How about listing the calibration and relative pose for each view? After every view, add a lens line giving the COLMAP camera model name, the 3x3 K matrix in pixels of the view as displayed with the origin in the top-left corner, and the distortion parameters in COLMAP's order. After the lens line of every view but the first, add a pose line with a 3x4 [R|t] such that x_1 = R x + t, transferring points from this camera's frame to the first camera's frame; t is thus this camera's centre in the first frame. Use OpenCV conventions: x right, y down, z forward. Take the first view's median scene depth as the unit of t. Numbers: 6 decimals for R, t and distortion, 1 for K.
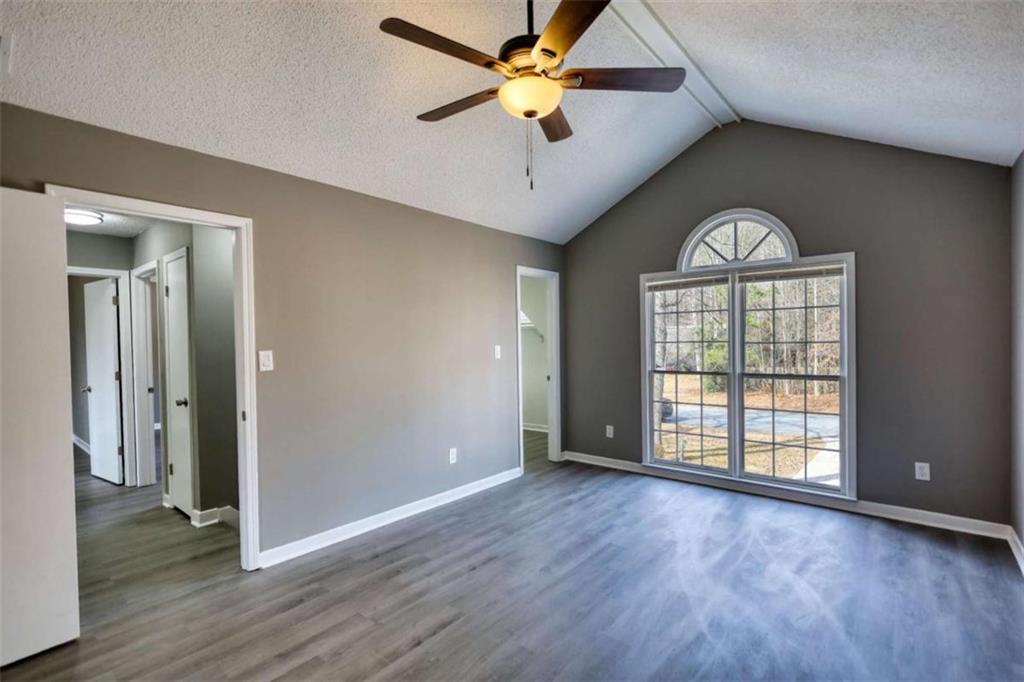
lens RADIAL K [[482.0, 0, 513.0], [0, 482.0, 346.3], [0, 0, 1]] dist [0.012529, 0.000069]
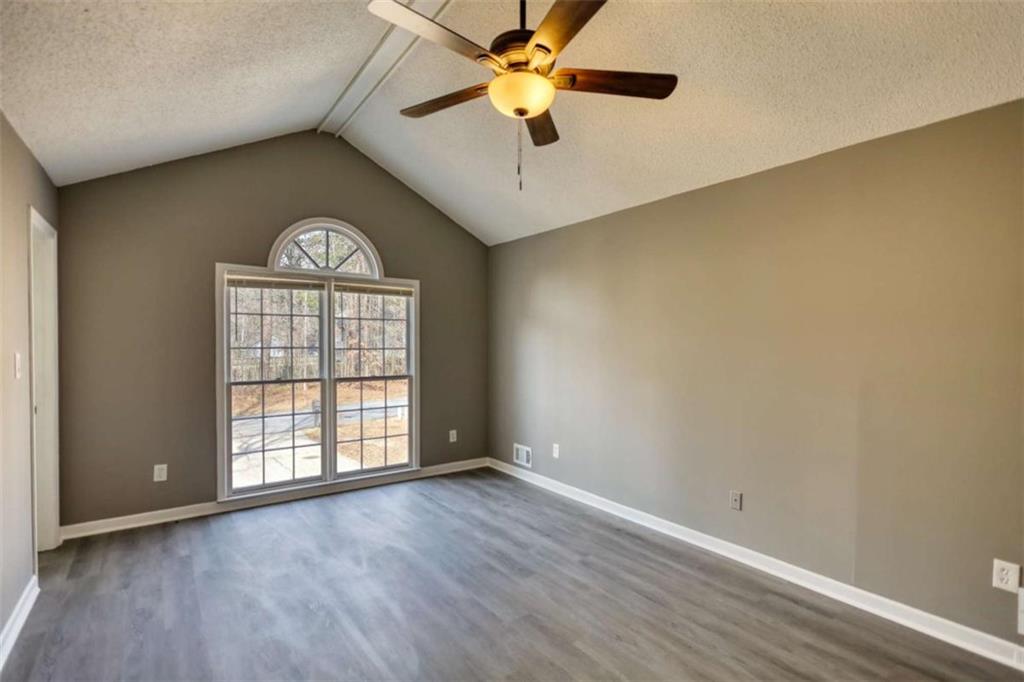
lens RADIAL K [[482.0, 0, 513.0], [0, 482.0, 346.3], [0, 0, 1]] dist [0.012529, 0.000069]
pose [[0.251807, 0.009160, 0.967734, -0.430778], [0.007702, 0.999905, -0.011469, 0.001696], [-0.967747, 0.010341, 0.251713, 0.365951]]
